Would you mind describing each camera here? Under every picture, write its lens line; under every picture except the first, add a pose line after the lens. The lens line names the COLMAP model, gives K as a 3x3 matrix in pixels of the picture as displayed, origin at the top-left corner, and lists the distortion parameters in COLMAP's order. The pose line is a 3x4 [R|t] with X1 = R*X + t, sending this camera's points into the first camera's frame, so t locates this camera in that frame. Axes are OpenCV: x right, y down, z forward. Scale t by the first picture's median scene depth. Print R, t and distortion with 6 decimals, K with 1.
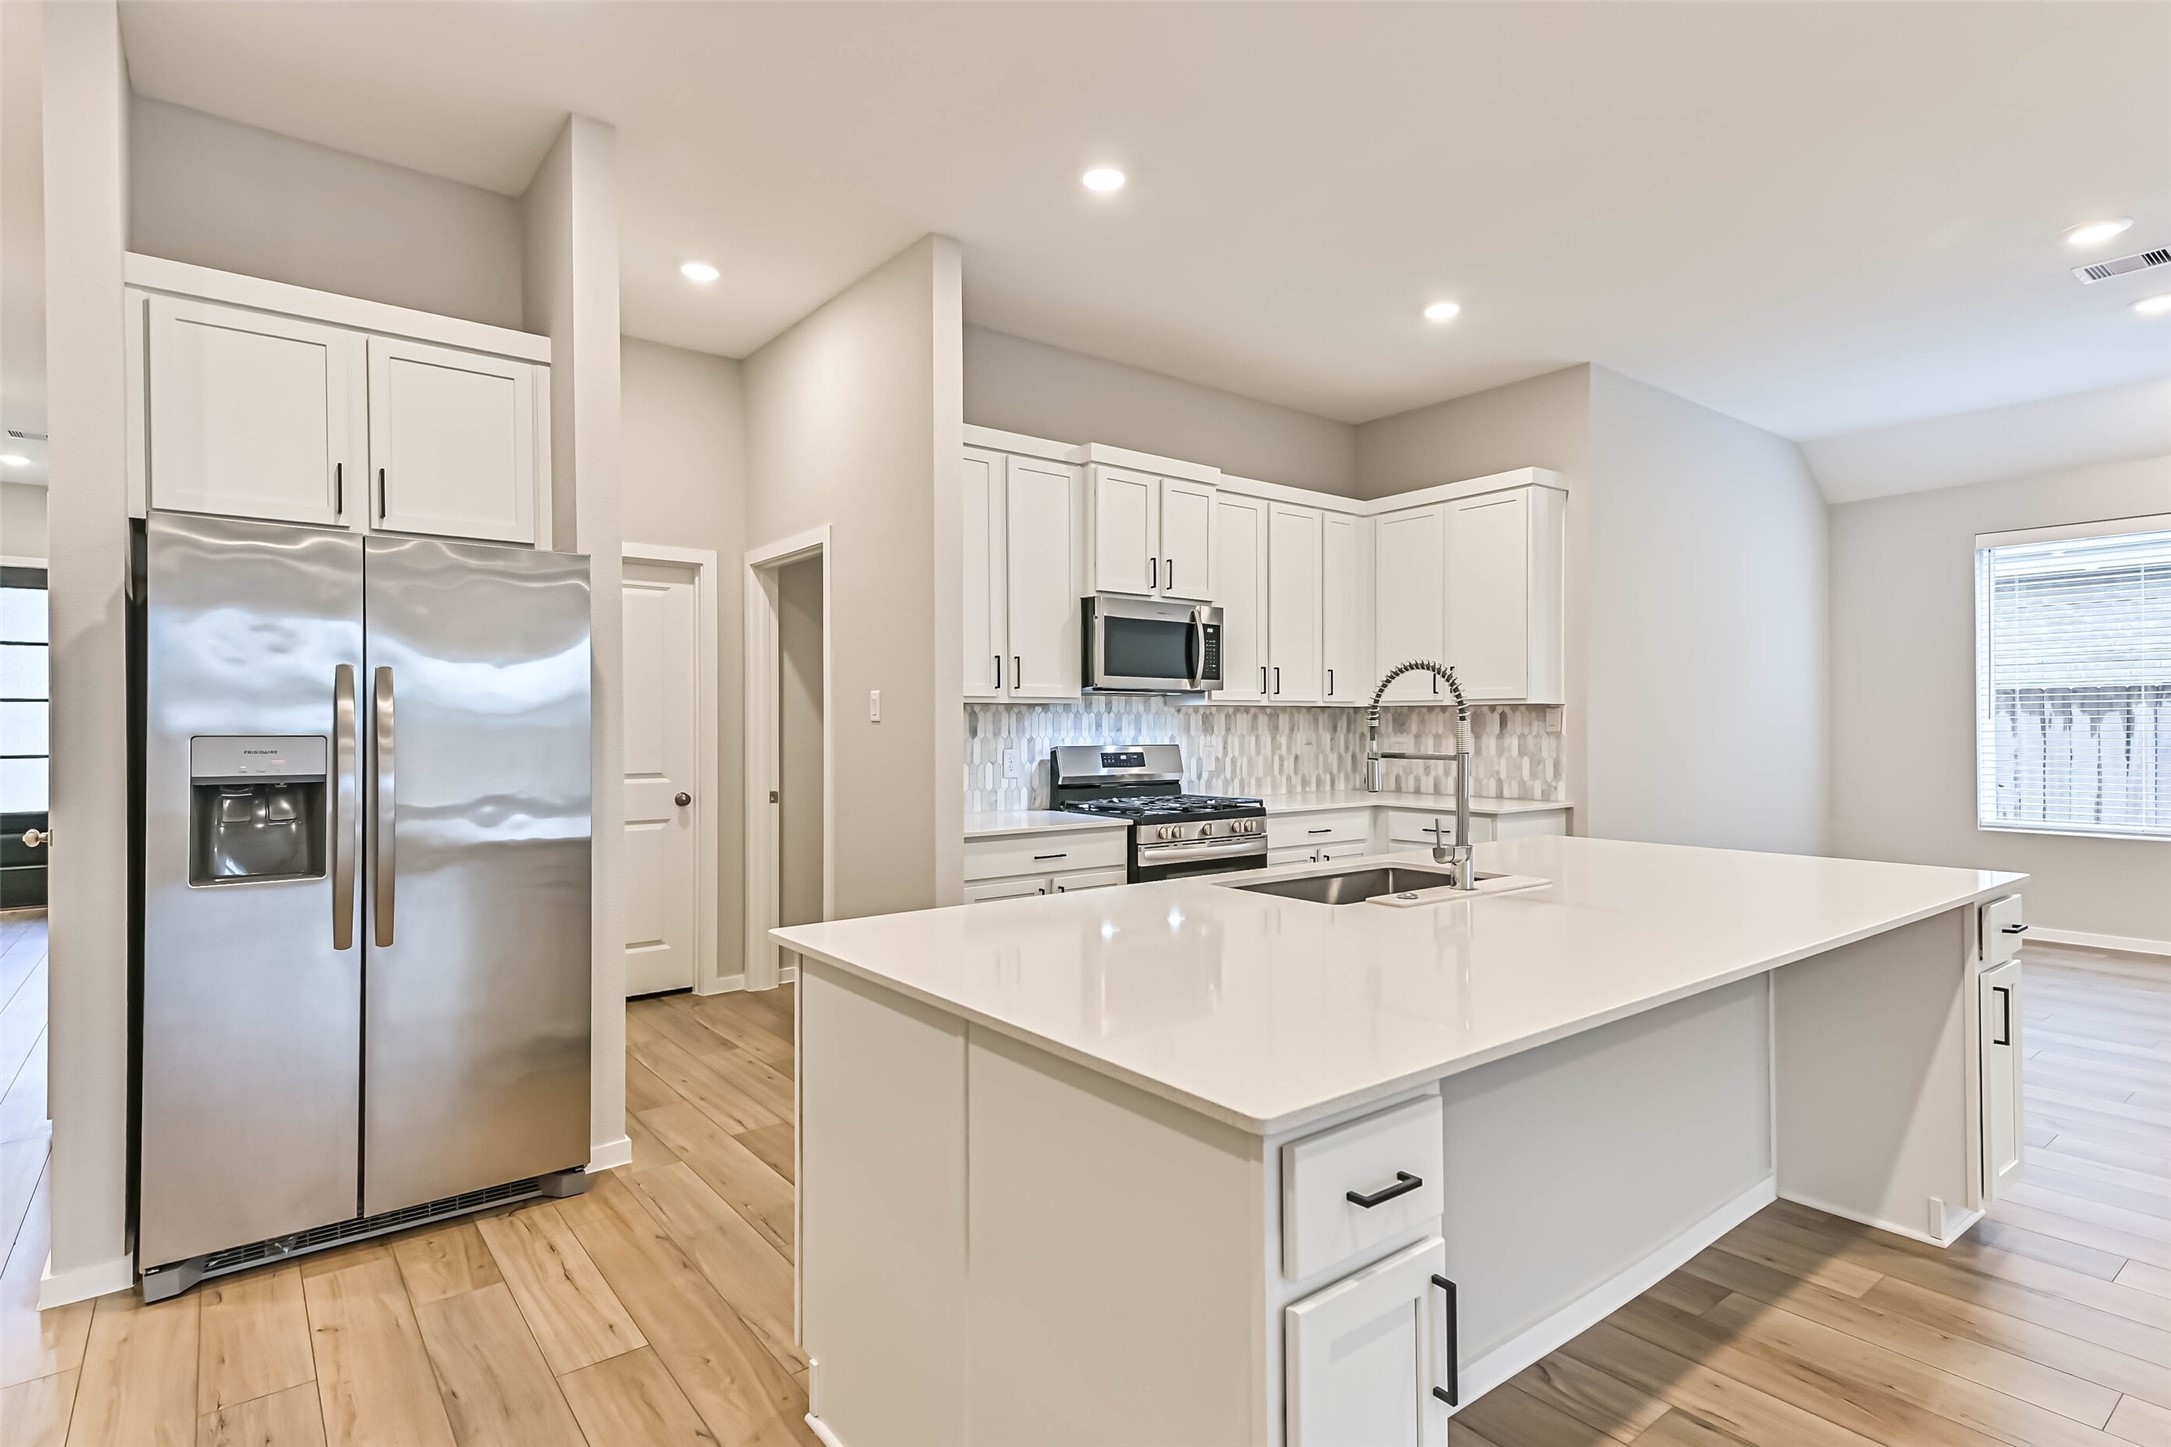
lens RADIAL K [[1115.9, 0, 1084.2], [0, 1115.9, 722.1], [0, 0, 1]] dist [0.013708, -0.001192]
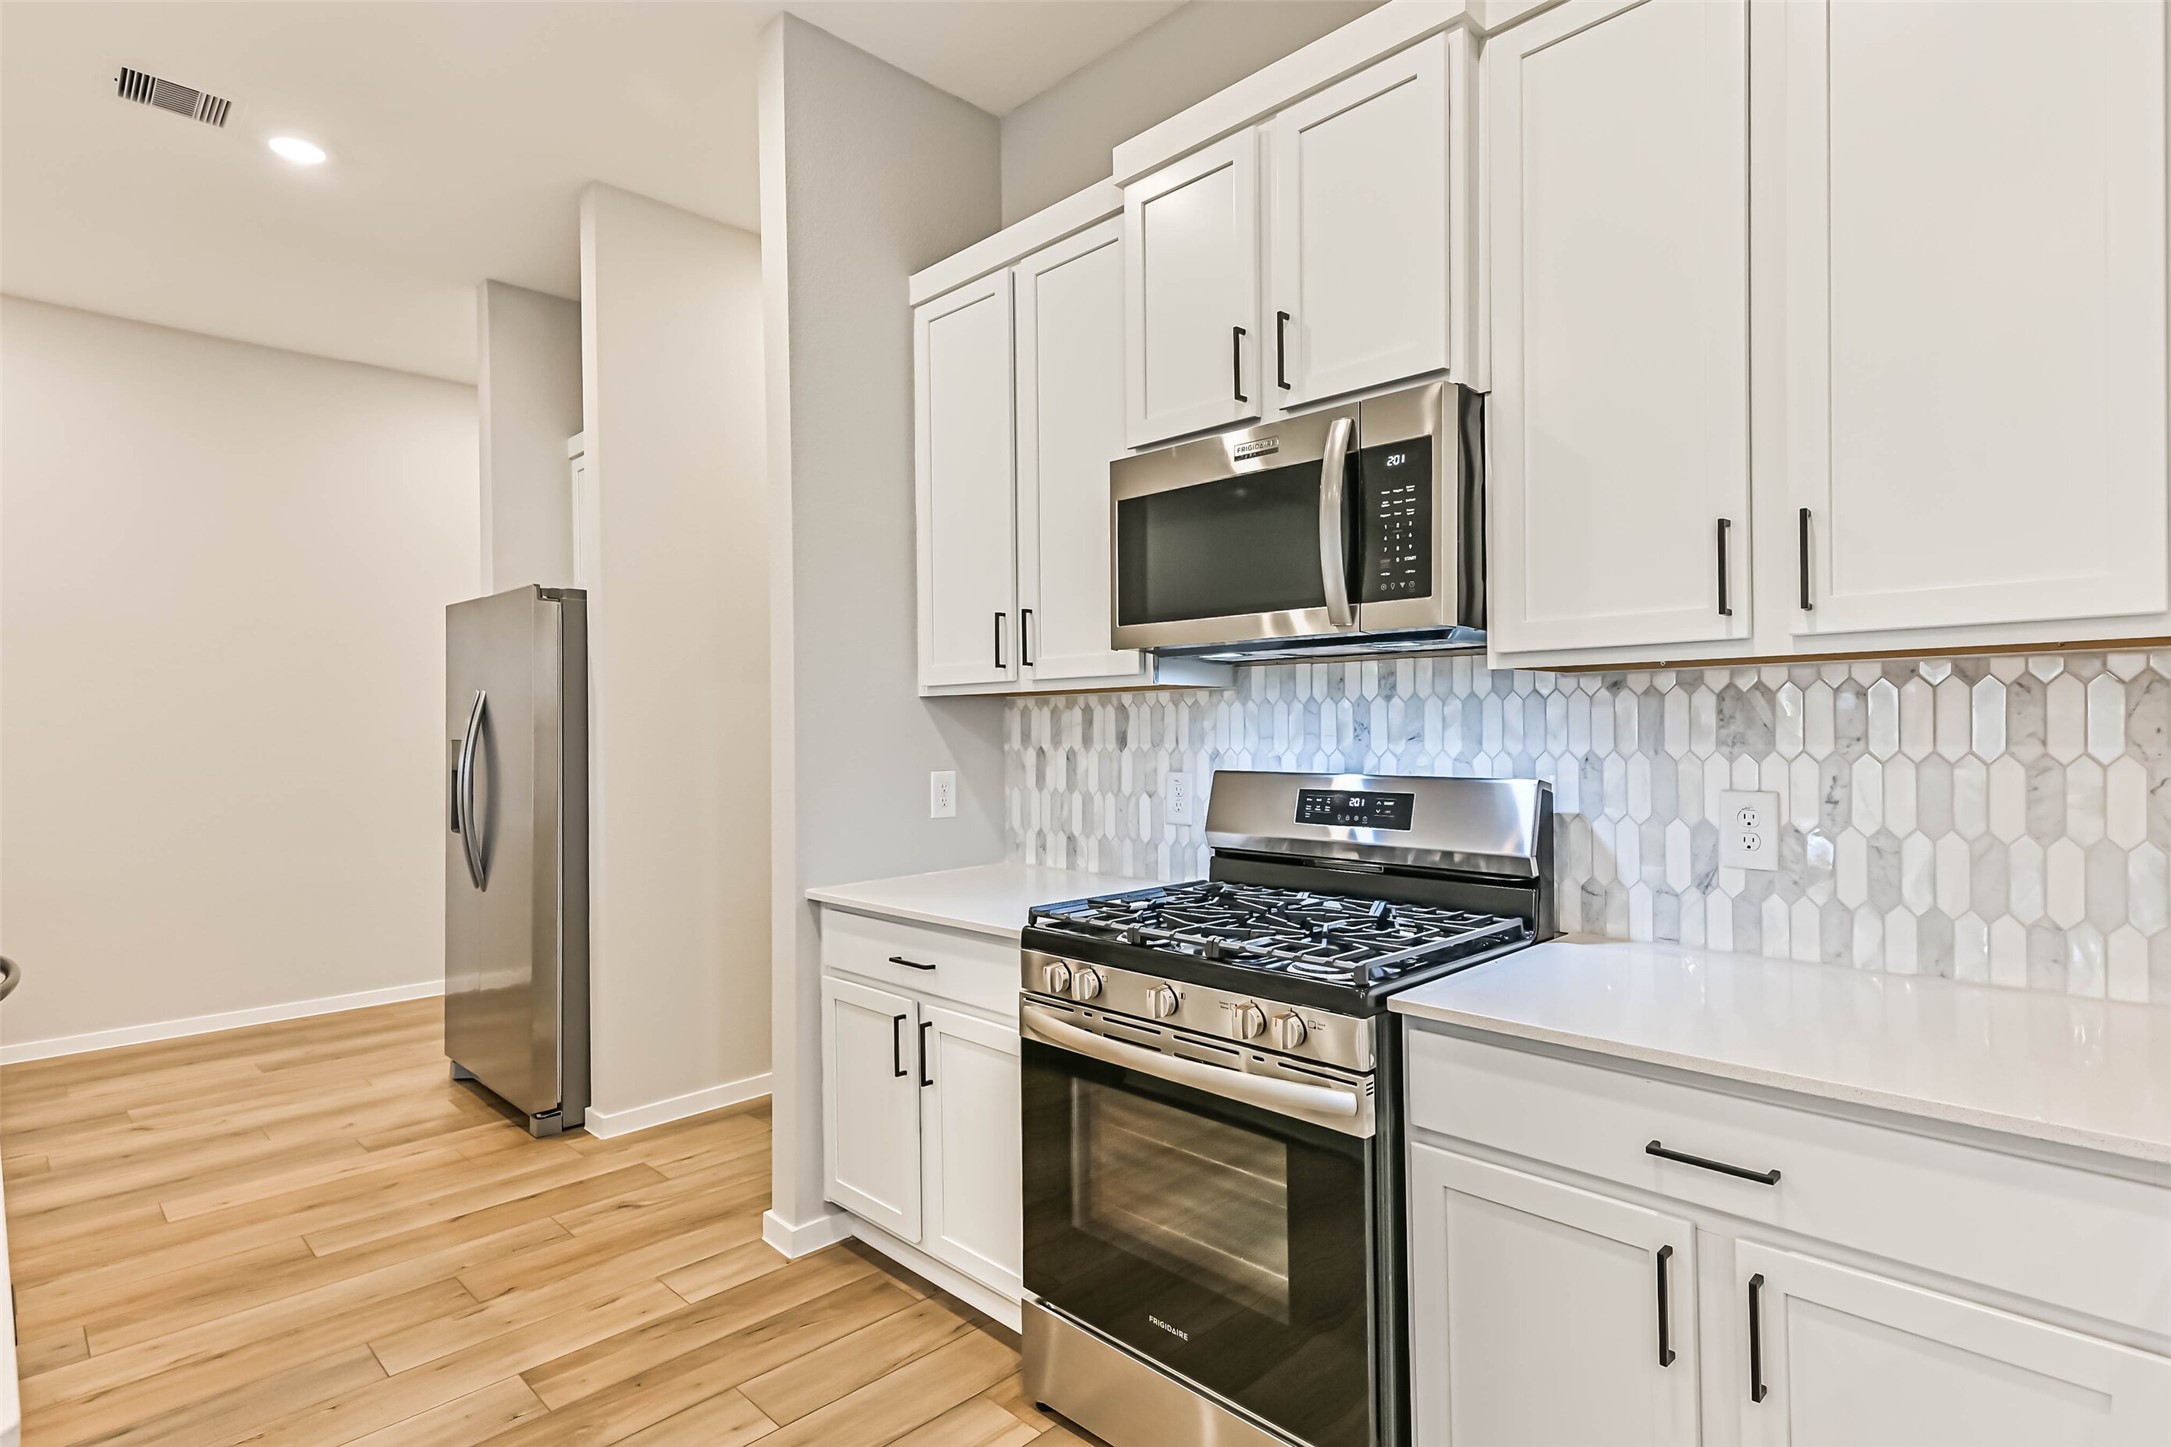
lens RADIAL K [[1115.9, 0, 1102.8], [0, 1115.9, 725.7], [0, 0, 1]] dist [0.013708, -0.001192]
pose [[0.110985, 0.004603, -0.993811, 0.467938], [0.015273, 0.999863, 0.006336, -0.002303], [0.993705, -0.015882, 0.110899, 0.891797]]
